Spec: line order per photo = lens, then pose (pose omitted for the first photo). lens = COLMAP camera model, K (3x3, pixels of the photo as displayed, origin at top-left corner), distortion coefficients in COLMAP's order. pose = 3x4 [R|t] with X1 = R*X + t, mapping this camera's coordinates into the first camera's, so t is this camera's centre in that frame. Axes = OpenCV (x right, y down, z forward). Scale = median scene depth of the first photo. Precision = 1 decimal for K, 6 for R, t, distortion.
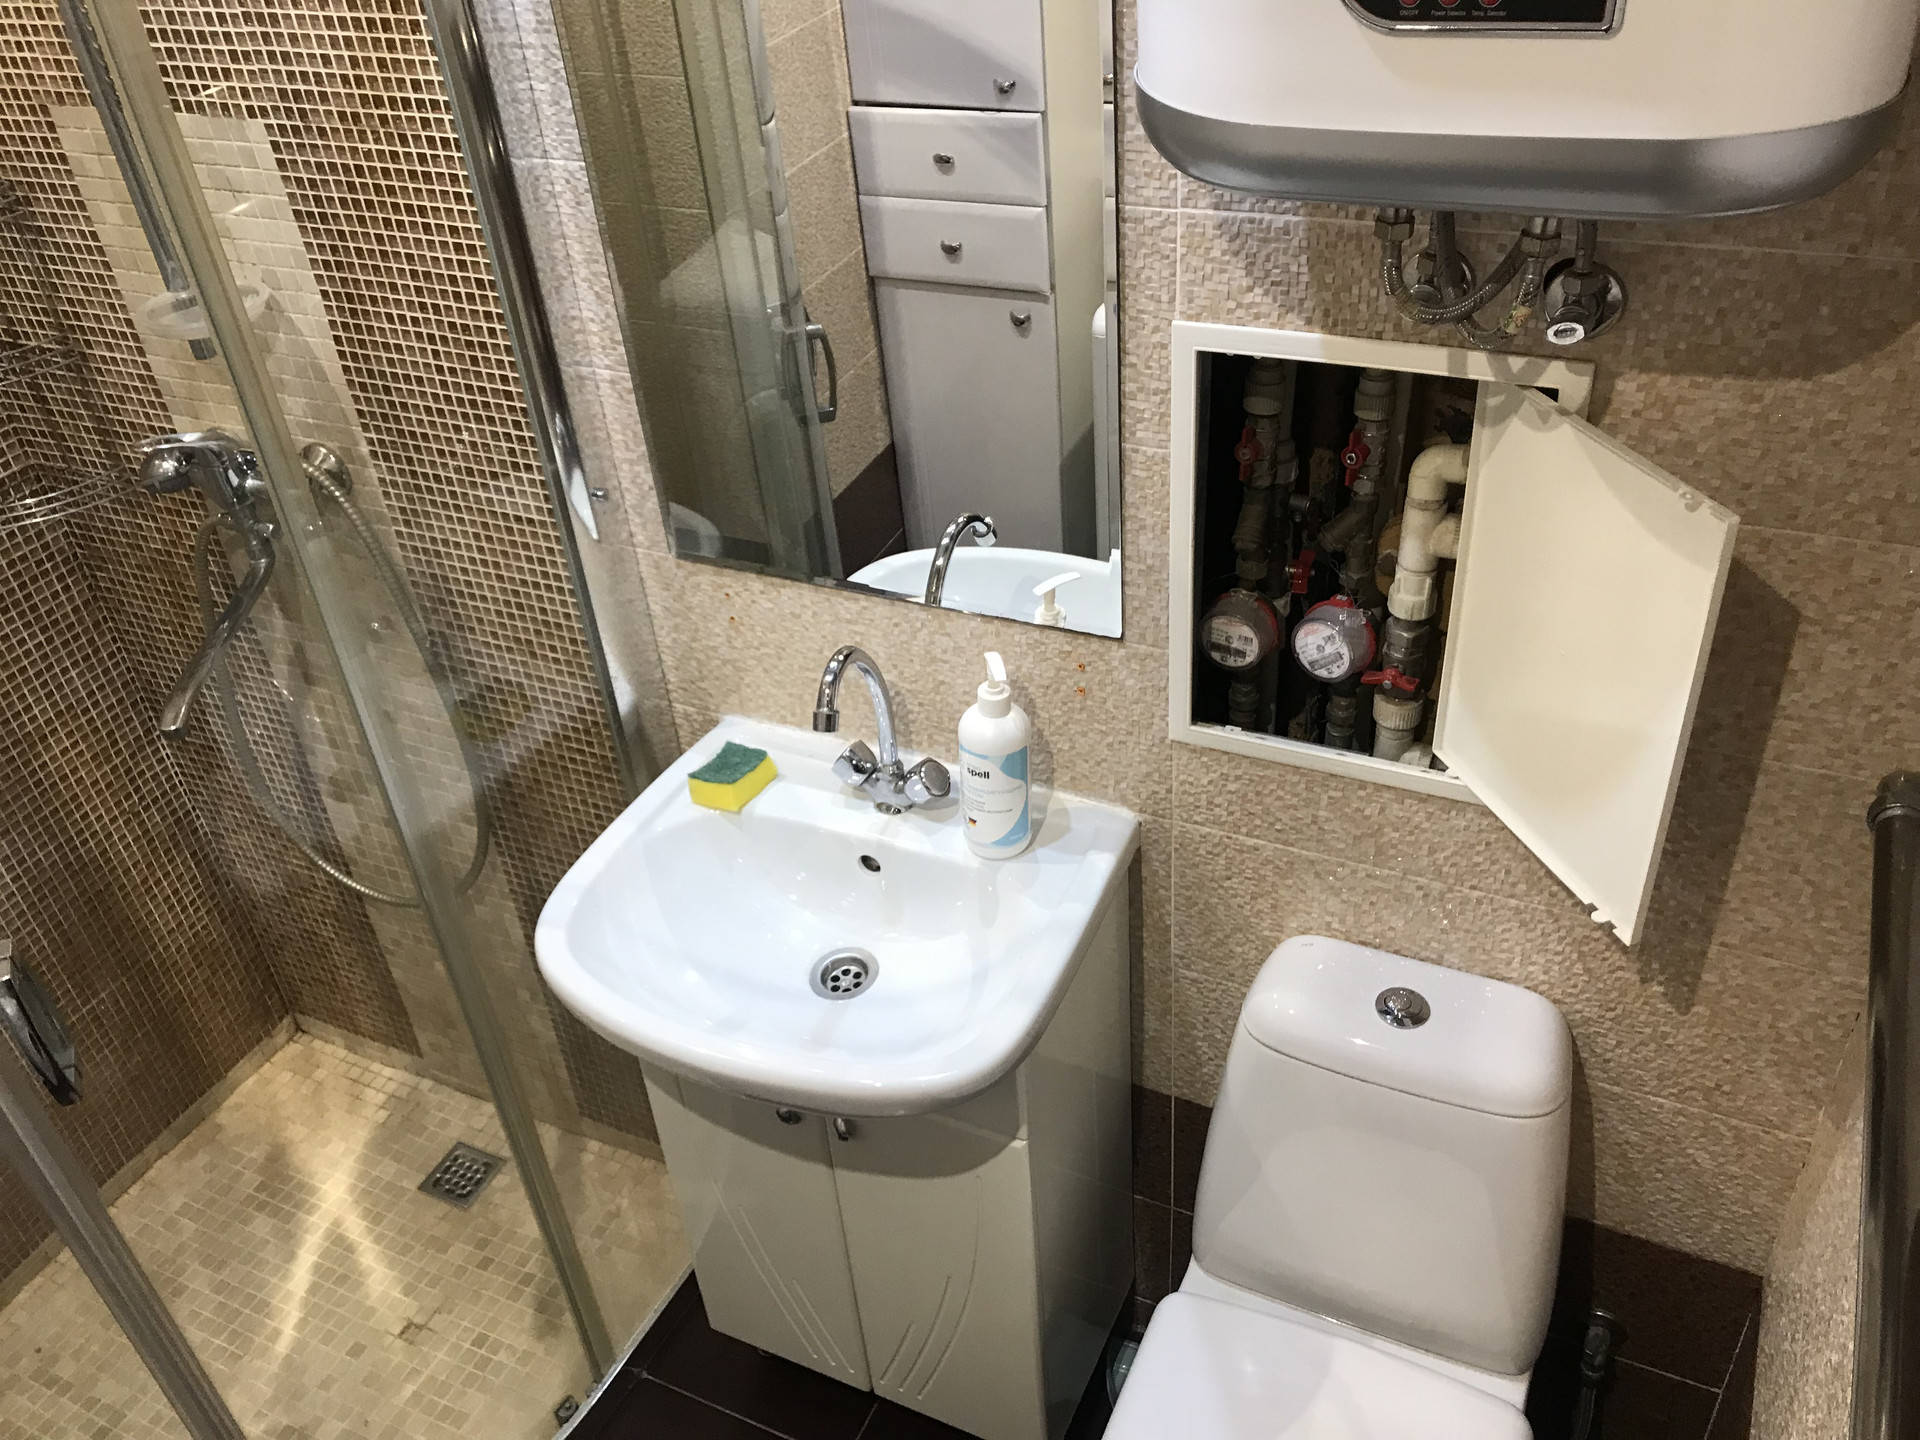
lens RADIAL K [[1575.5, 0, 899.3], [0, 1575.5, 715.4], [0, 0, 1]] dist [0.005606, -0.072029]
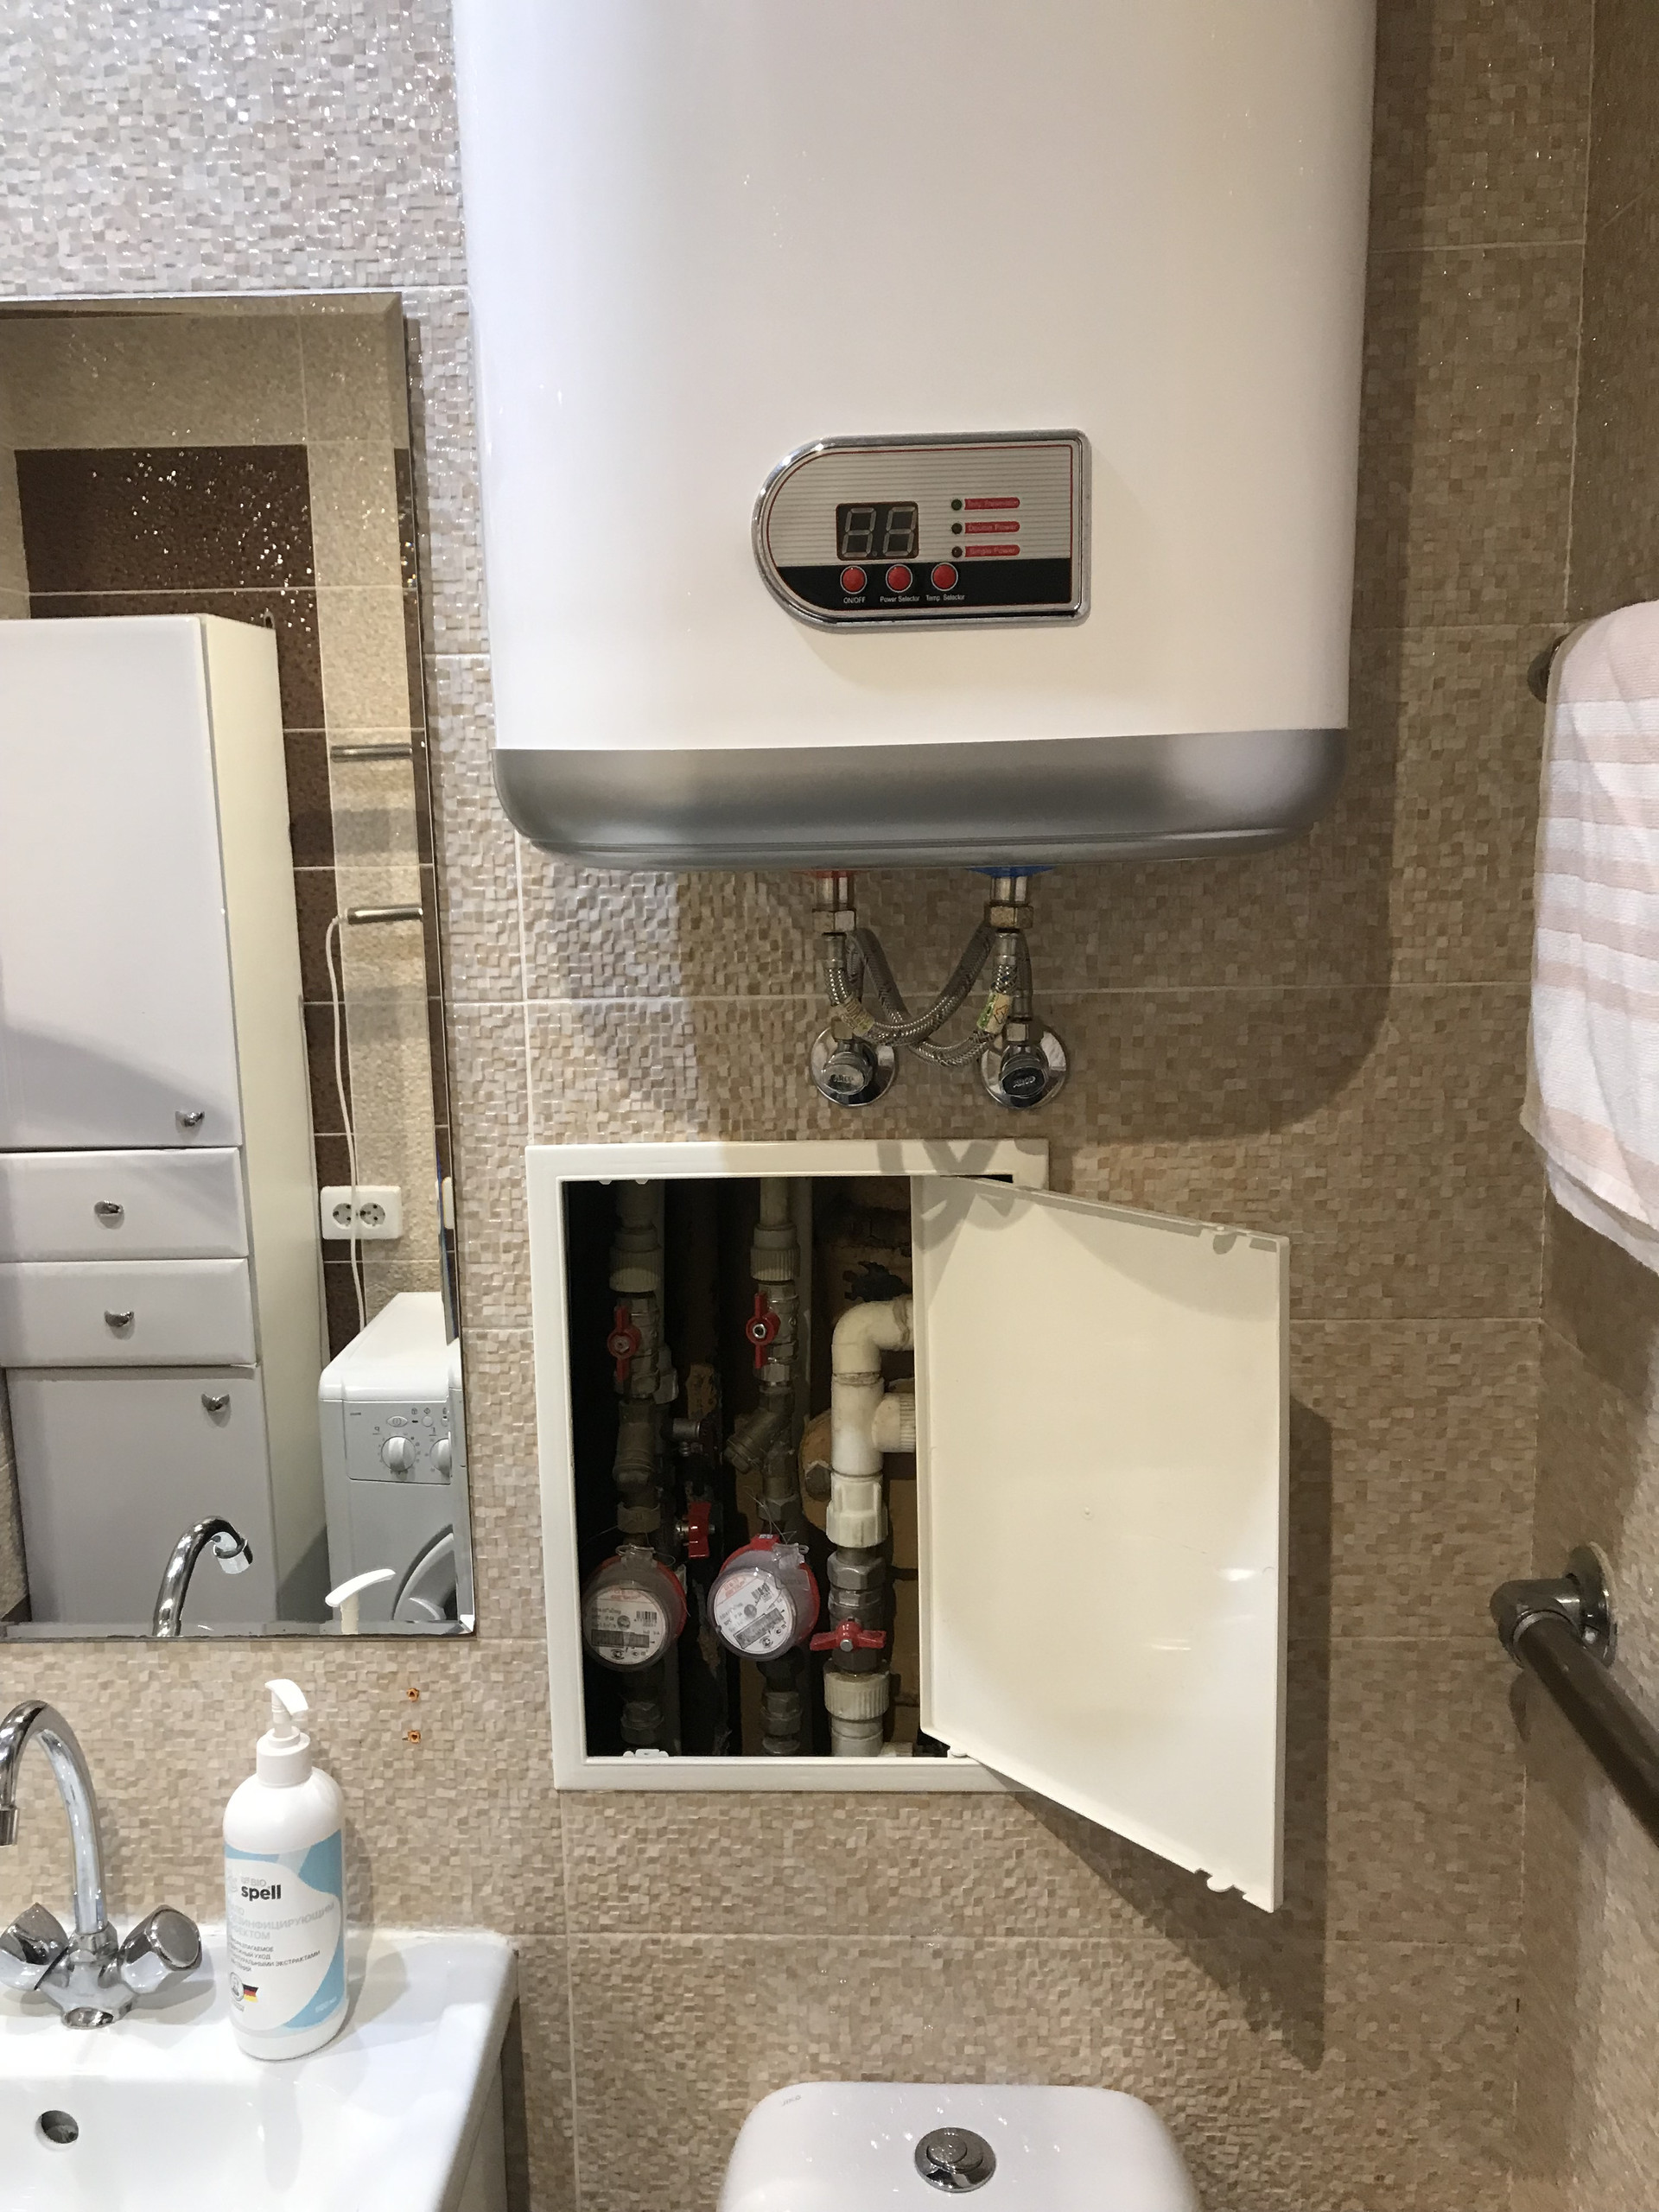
lens RADIAL K [[1811.2, 0, 827.1], [0, 1811.2, 1091.9], [0, 0, 1]] dist [0.055782, -0.055395]
pose [[0.907229, 0.012794, 0.420442, -0.056439], [0.190897, 0.878155, -0.438637, 0.123247], [-0.374825, 0.478206, 0.794245, 0.207433]]
